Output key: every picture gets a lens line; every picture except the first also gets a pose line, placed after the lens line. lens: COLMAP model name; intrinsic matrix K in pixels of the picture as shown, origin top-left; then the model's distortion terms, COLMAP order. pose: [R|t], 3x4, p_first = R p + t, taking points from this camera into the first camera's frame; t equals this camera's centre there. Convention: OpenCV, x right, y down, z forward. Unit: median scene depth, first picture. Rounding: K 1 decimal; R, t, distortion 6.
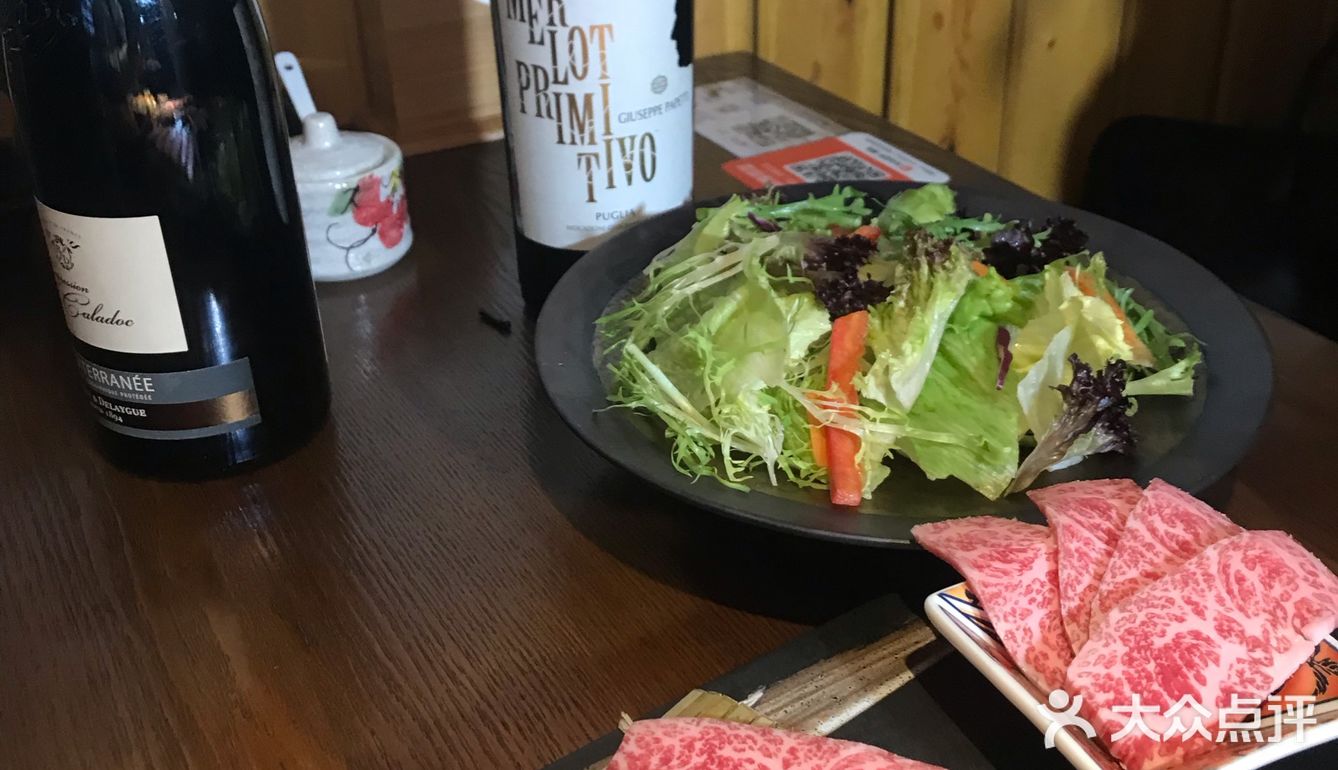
lens RADIAL K [[1447.2, 0, 692.1], [0, 1447.2, 383.3], [0, 0, 1]] dist [0.157384, -0.556624]
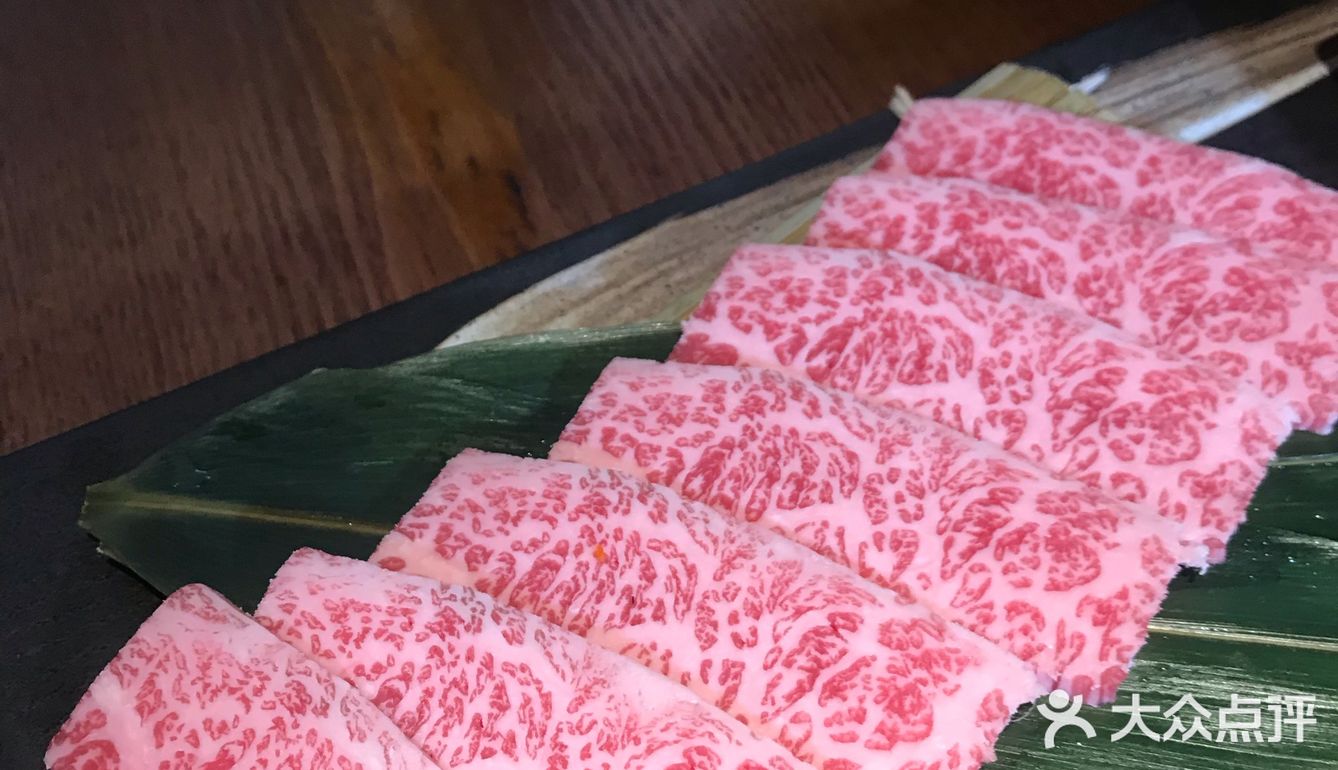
lens RADIAL K [[1447.2, 0, 692.1], [0, 1447.2, 383.3], [0, 0, 1]] dist [0.157384, -0.556624]
pose [[0.988525, 0.109164, -0.104411, -0.058118], [-0.059003, 0.915323, 0.398374, 0.085236], [0.139058, -0.387642, 0.911261, 0.300541]]
